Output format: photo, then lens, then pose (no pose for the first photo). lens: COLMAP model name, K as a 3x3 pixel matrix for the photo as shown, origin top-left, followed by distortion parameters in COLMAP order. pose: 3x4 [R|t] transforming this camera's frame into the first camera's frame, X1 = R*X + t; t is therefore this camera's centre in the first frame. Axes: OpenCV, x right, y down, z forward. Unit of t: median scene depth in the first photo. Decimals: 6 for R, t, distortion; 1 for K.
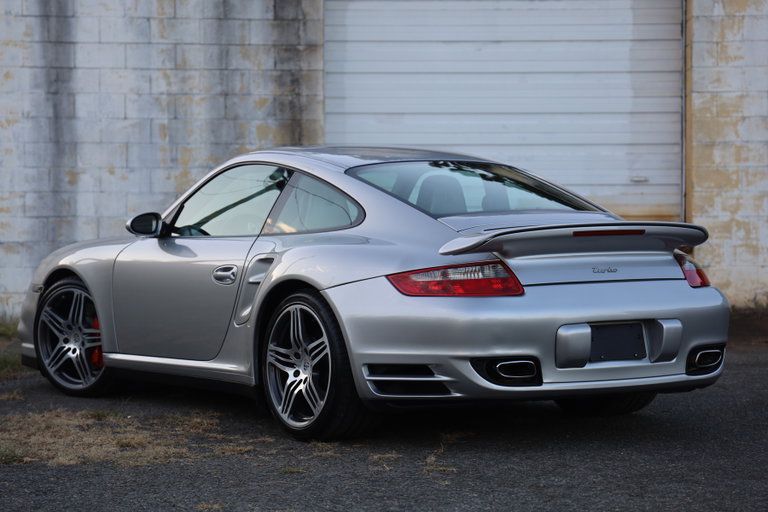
lens RADIAL K [[1989.4, 0, 378.6], [0, 1989.4, 258.5], [0, 0, 1]] dist [0.593243, 0.000000]
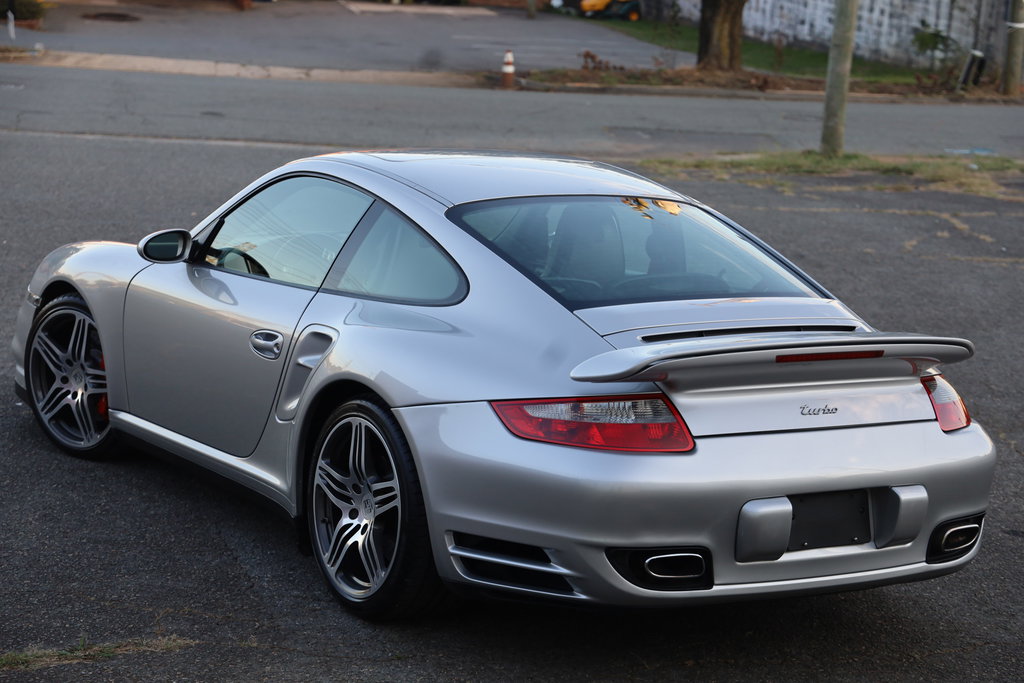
lens RADIAL K [[2101.2, 0, 515.5], [0, 2101.2, 343.2], [0, 0, 1]] dist [0.337692, 0.000000]
pose [[0.997927, 0.063971, -0.007021, 0.012897], [-0.062798, 0.991824, 0.111091, -0.070494], [0.014071, -0.110420, 0.993785, 0.245065]]
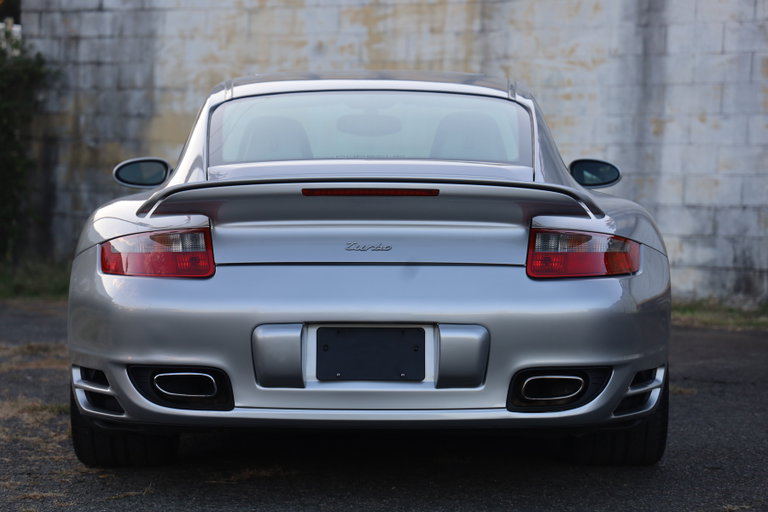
lens RADIAL K [[2147.9, 0, 380.5], [0, 2147.9, 251.9], [0, 0, 1]] dist [0.582917, 0.000000]
pose [[0.821551, 0.035037, -0.569057, 0.425548], [-0.028522, 0.999386, 0.020356, -0.006002], [0.569421, -0.000493, 0.822046, 0.325600]]
